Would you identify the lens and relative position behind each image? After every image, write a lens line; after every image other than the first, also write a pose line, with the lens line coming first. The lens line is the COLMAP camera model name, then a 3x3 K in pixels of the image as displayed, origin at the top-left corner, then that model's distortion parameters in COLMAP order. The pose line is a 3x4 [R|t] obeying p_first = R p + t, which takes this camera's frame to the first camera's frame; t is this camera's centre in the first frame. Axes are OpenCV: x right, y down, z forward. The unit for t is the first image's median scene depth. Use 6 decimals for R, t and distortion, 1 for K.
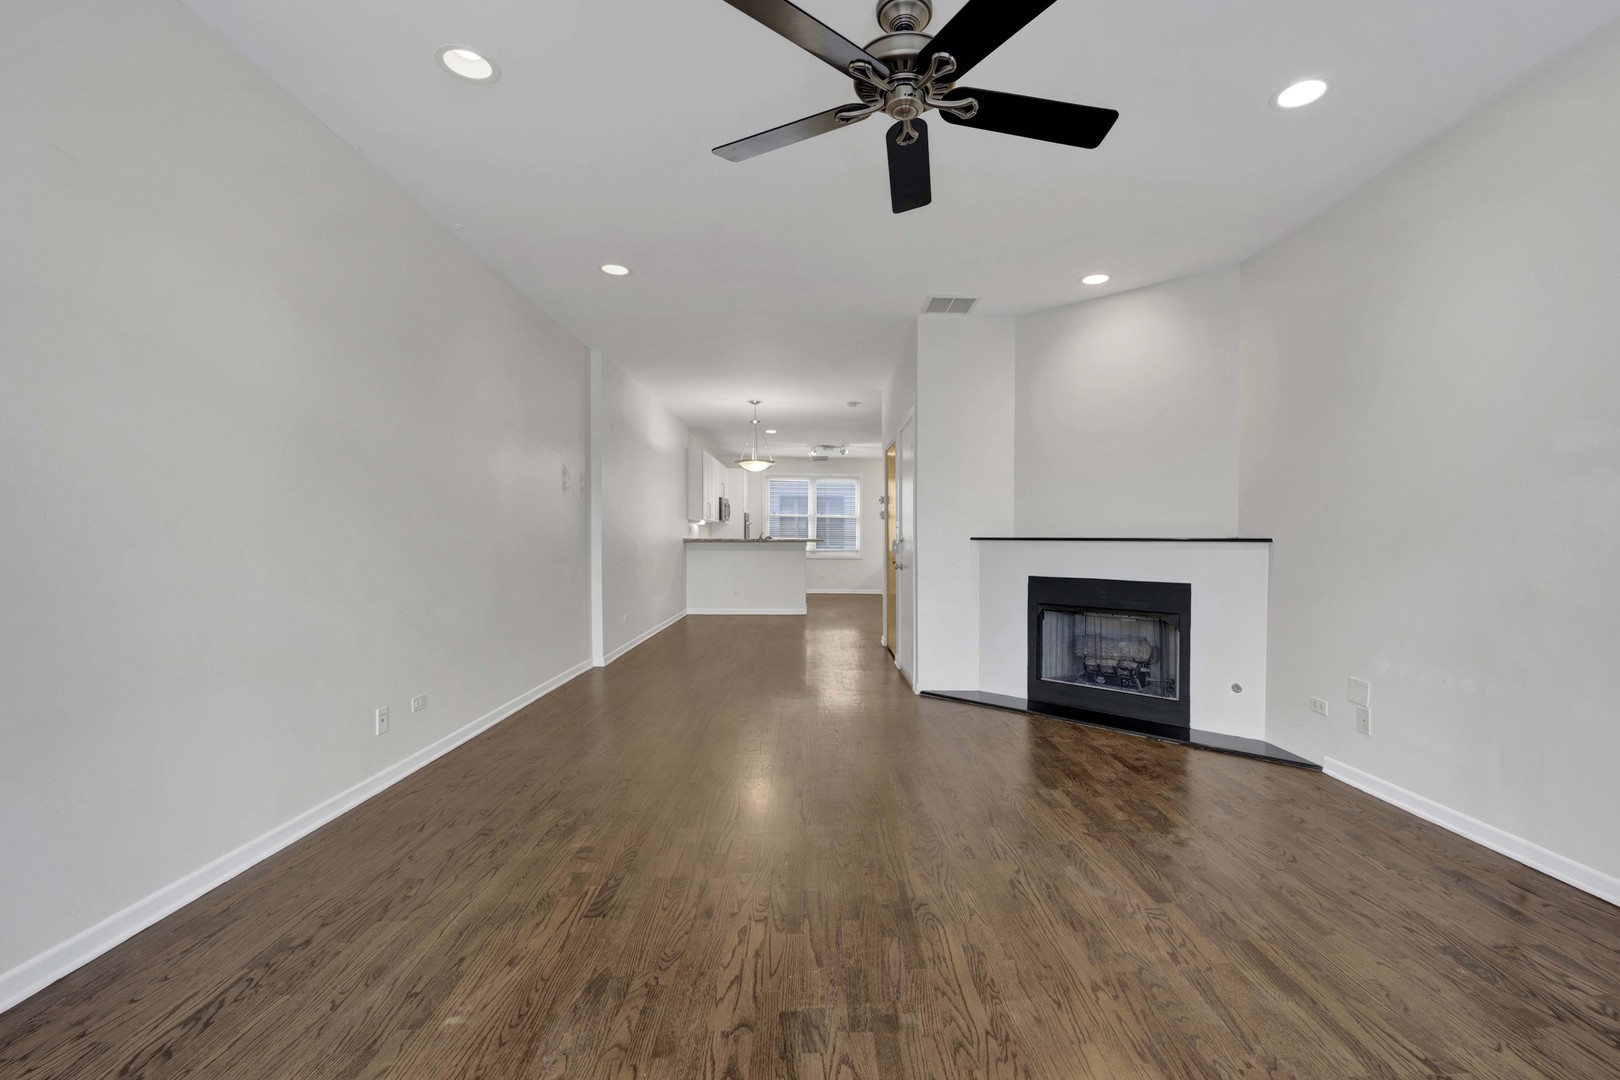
lens RADIAL K [[673.2, 0, 817.4], [0, 673.2, 548.9], [0, 0, 1]] dist [-0.022107, -0.002783]
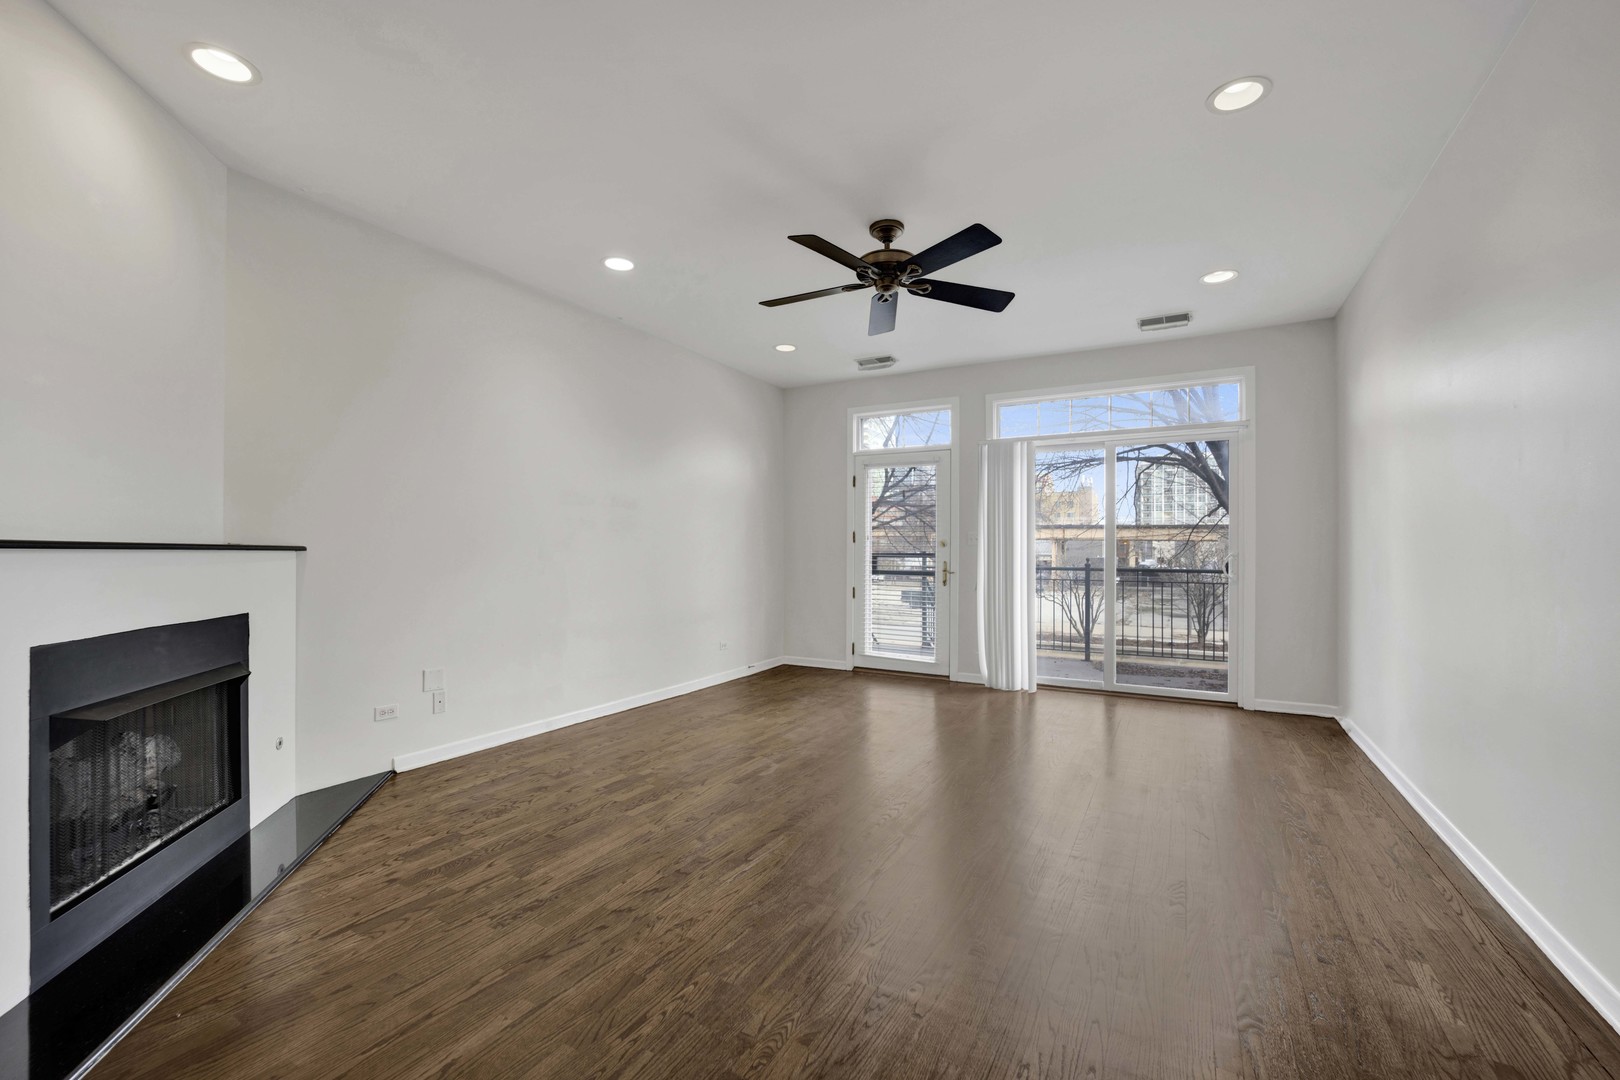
lens RADIAL K [[673.2, 0, 817.4], [0, 673.2, 548.9], [0, 0, 1]] dist [-0.022107, -0.002783]
pose [[-0.875161, -0.000995, 0.483830, -0.218383], [0.002805, 0.999971, 0.007132, -0.012704], [-0.483823, 0.007599, -0.875133, 1.109504]]
